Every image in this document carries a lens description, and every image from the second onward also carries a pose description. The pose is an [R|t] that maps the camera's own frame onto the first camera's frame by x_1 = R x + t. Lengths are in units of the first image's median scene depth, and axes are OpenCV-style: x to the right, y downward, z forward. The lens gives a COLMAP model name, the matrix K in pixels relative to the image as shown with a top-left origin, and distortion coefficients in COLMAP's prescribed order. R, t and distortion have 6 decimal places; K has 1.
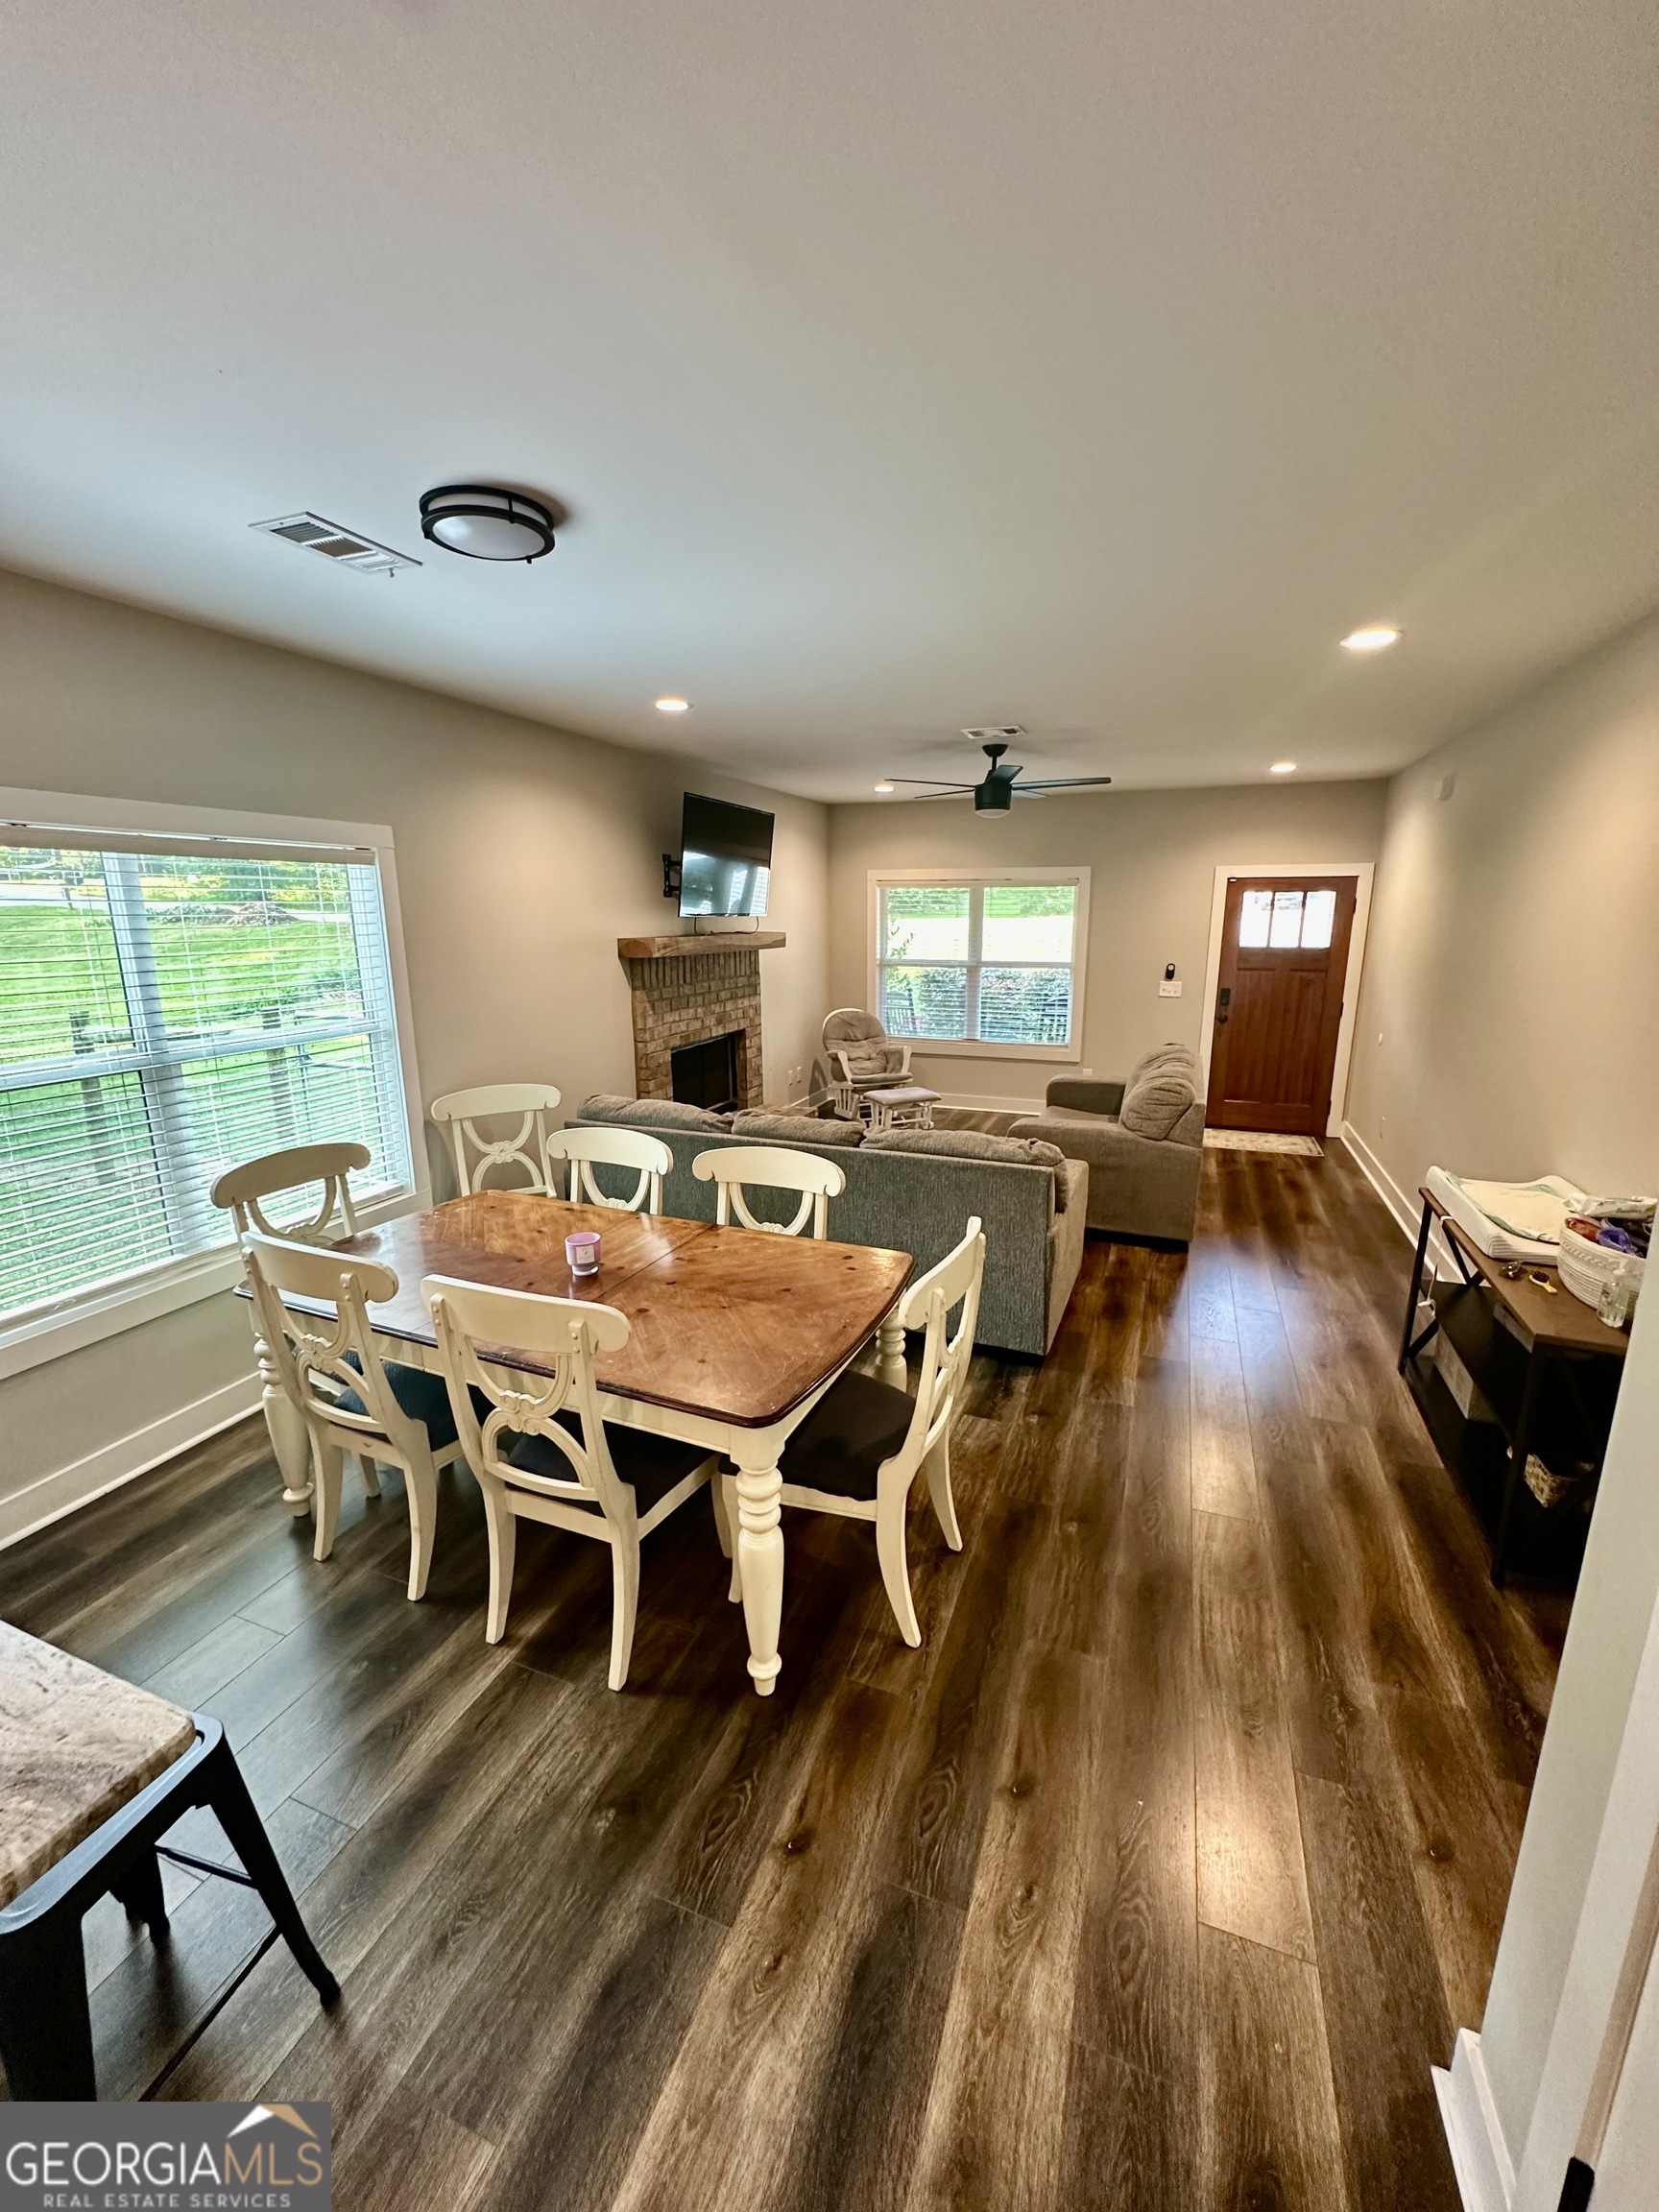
lens RADIAL K [[881.6, 0, 838.1], [0, 881.6, 1104.2], [0, 0, 1]] dist [-0.004665, 0.001340]
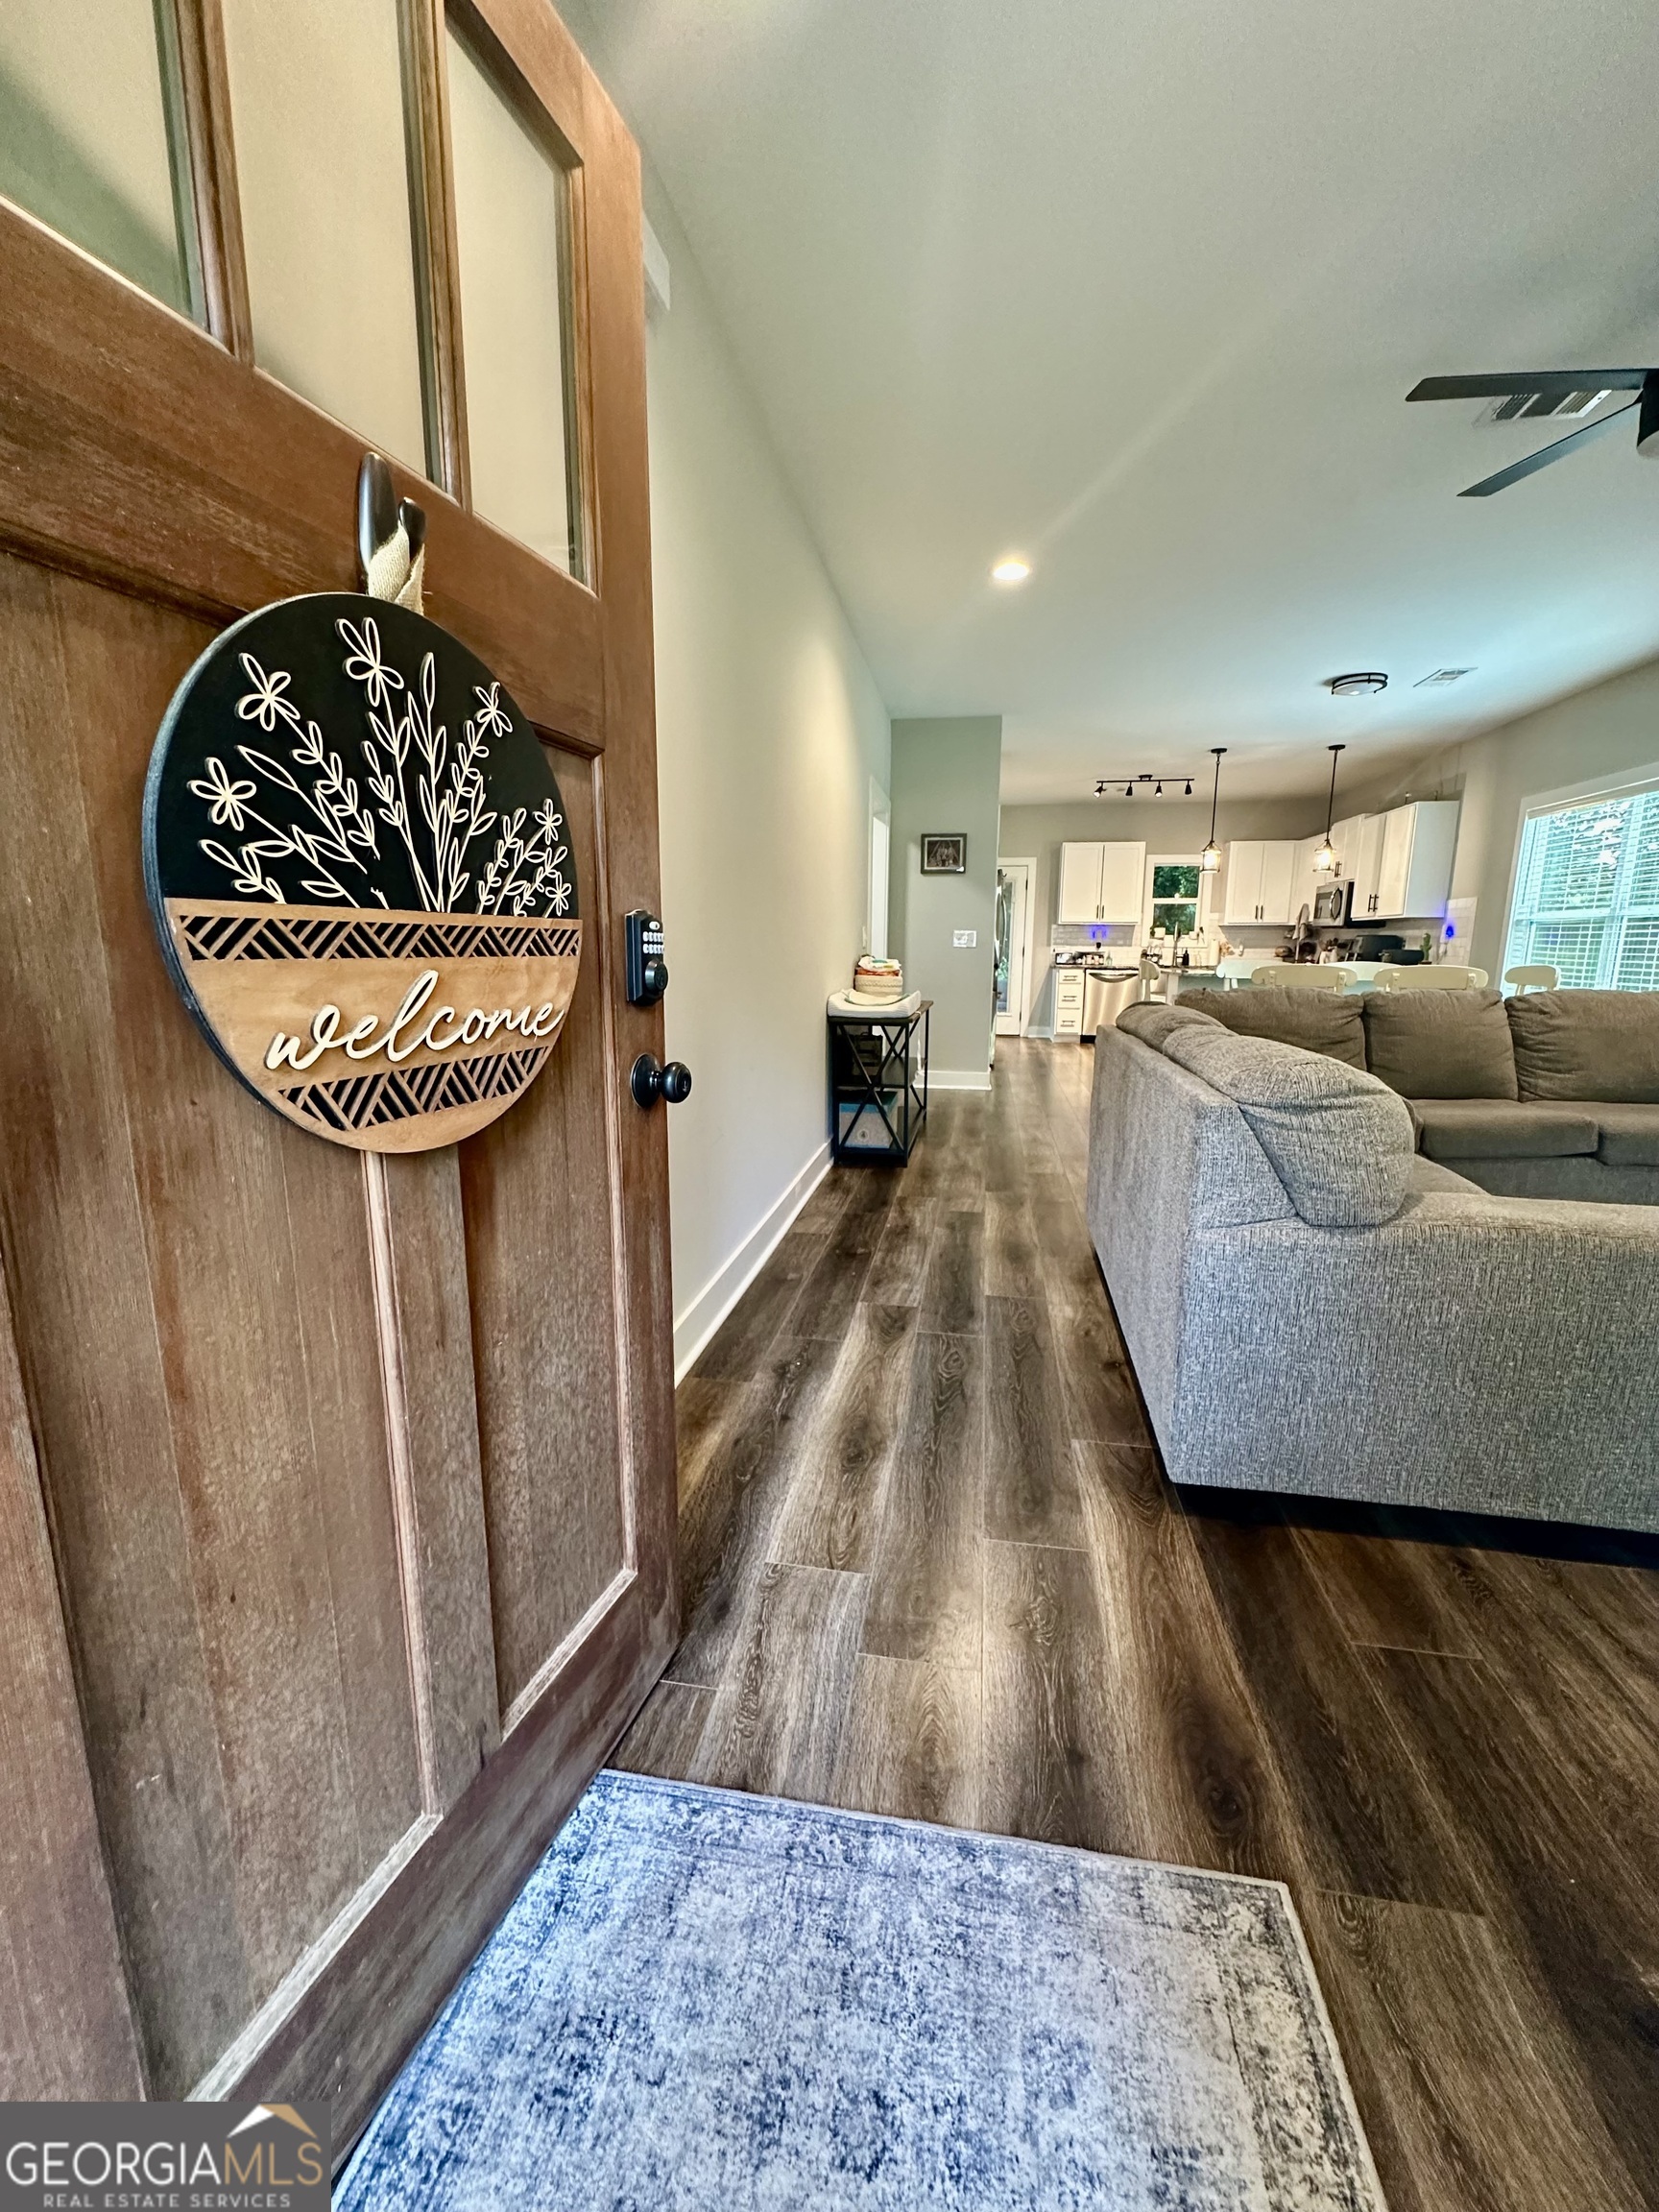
lens RADIAL K [[881.6, 0, 835.0], [0, 881.6, 1110.3], [0, 0, 1]] dist [-0.004665, 0.001340]
pose [[-0.980295, 0.032955, -0.194770, 0.608369], [-0.046231, 0.920328, 0.388405, -0.161112], [0.192052, 0.389756, -0.900670, 1.294502]]
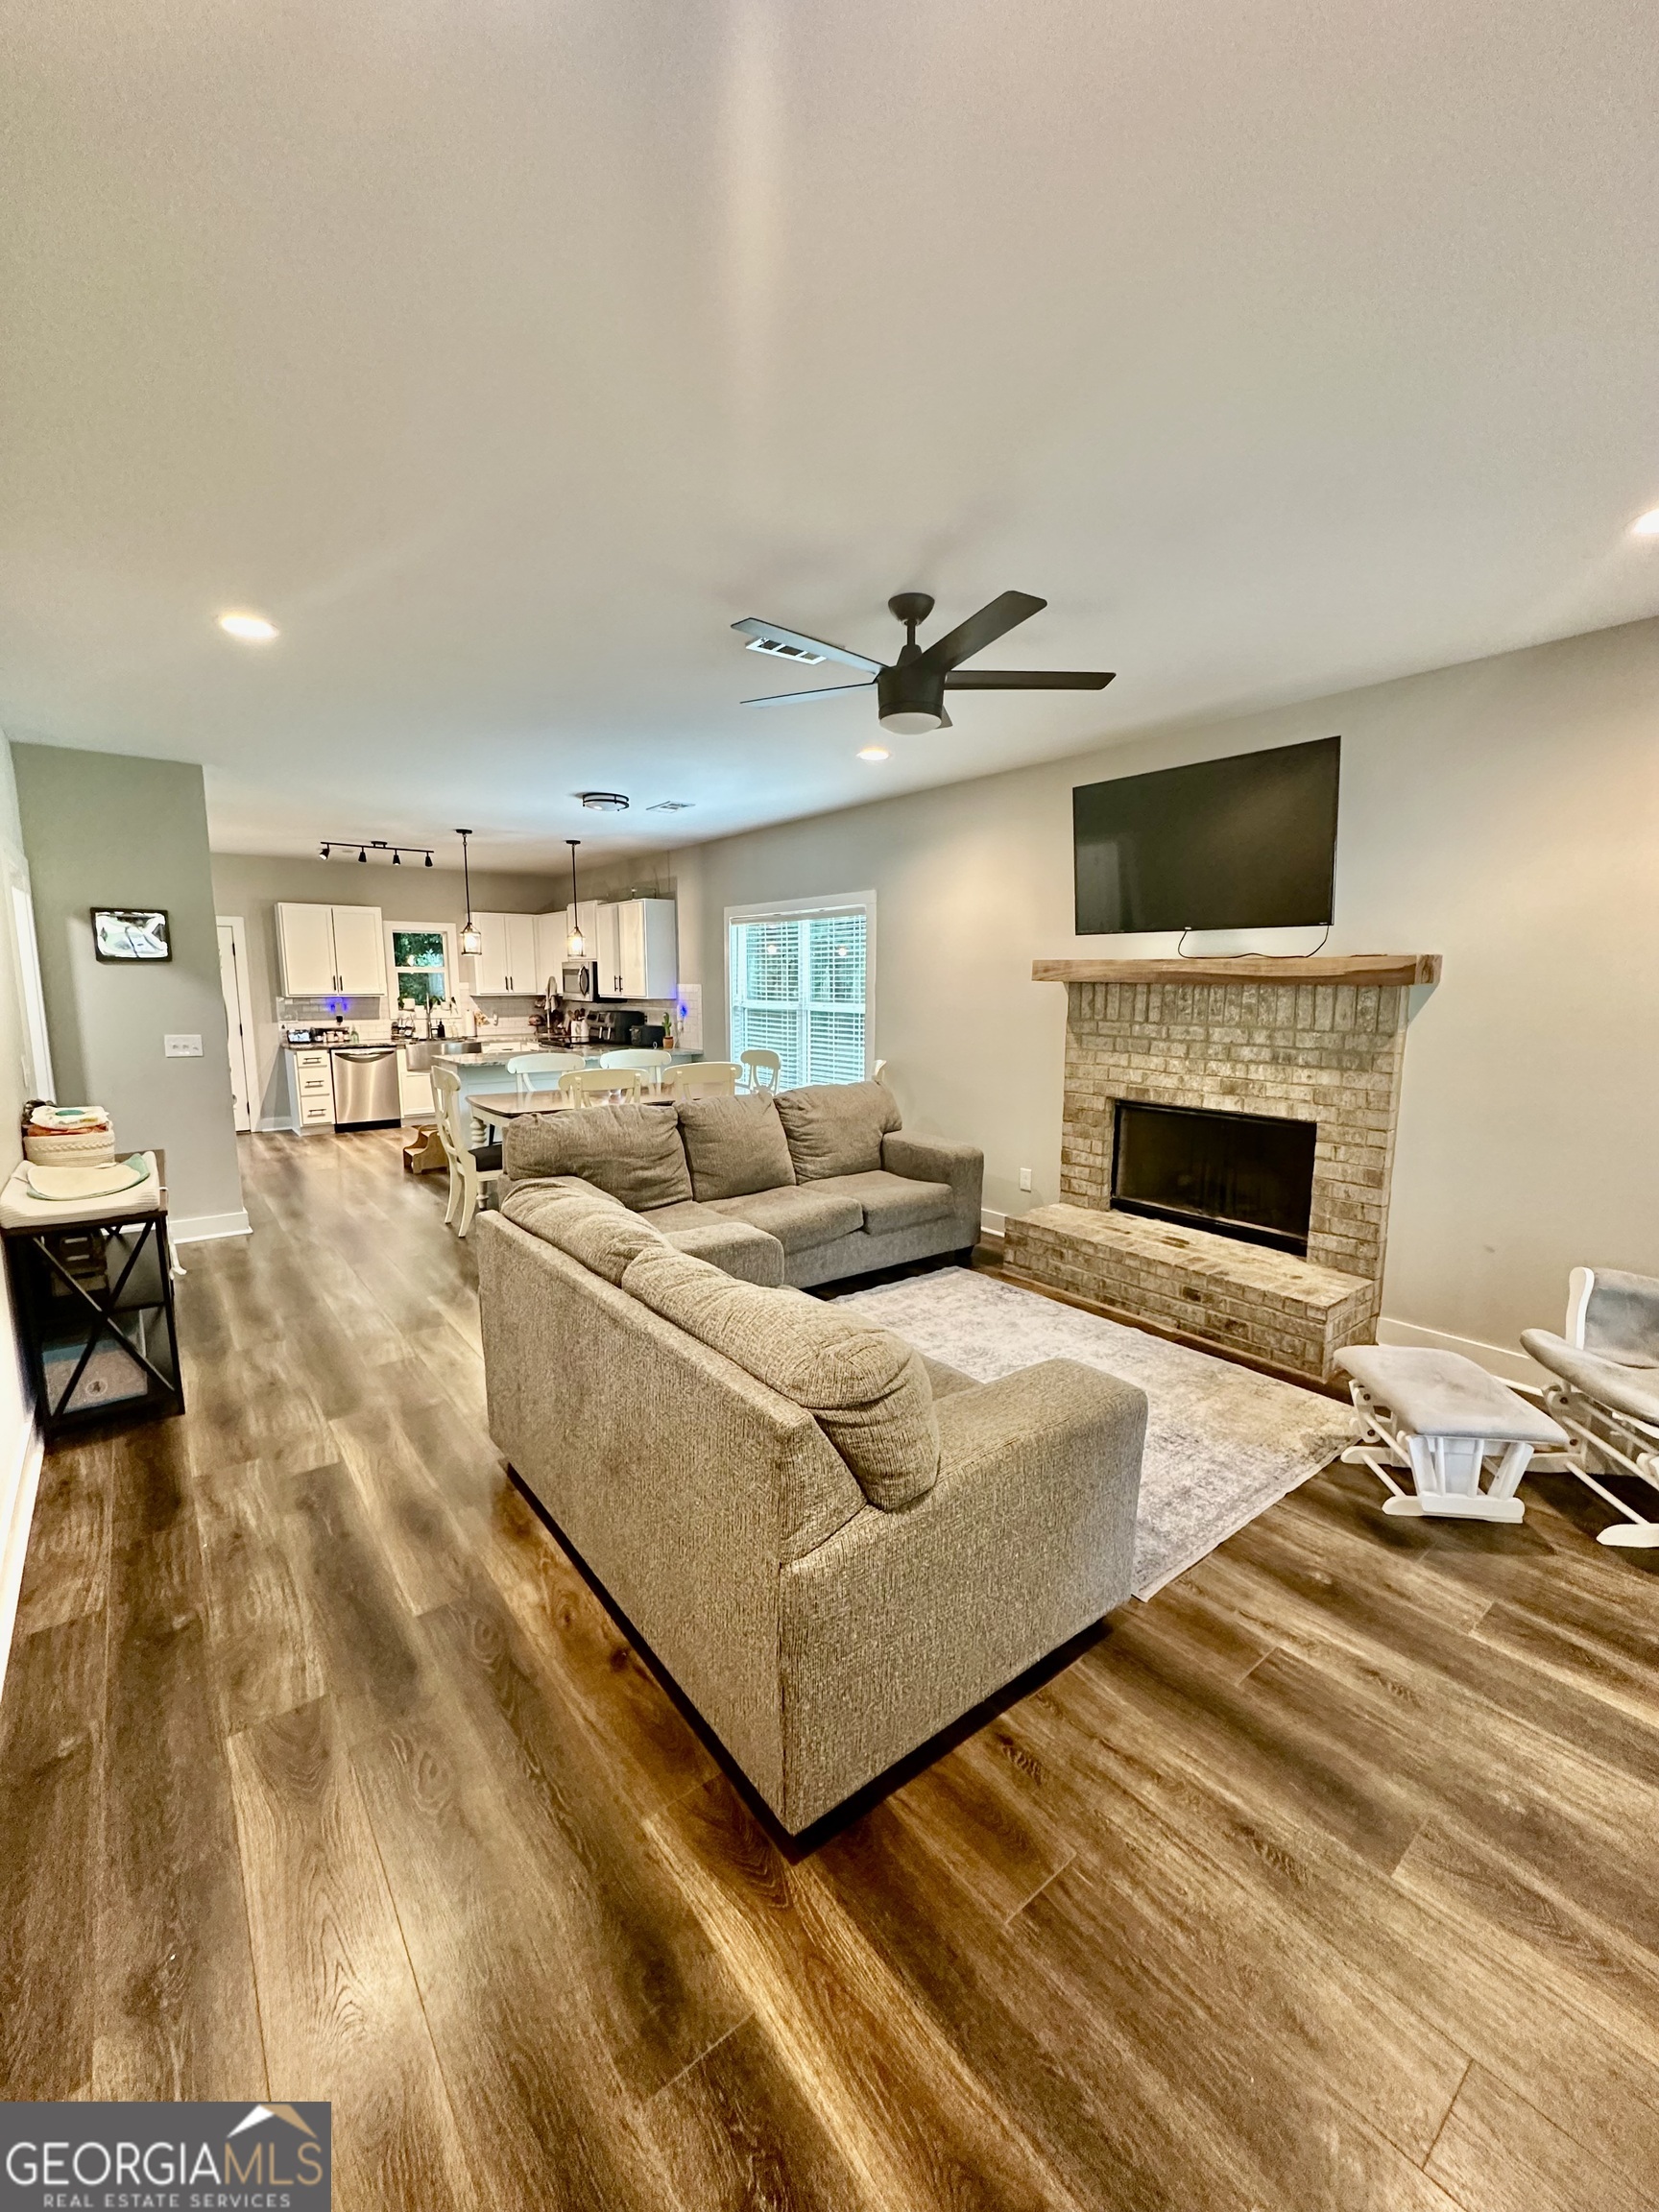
lens RADIAL K [[881.6, 0, 833.1], [0, 881.6, 1108.7], [0, 0, 1]] dist [-0.004665, 0.001340]
pose [[-0.510445, 0.126227, -0.850596, 0.632830], [-0.186245, 0.949460, 0.252664, -0.210885], [0.839499, 0.287390, -0.461138, 1.163882]]
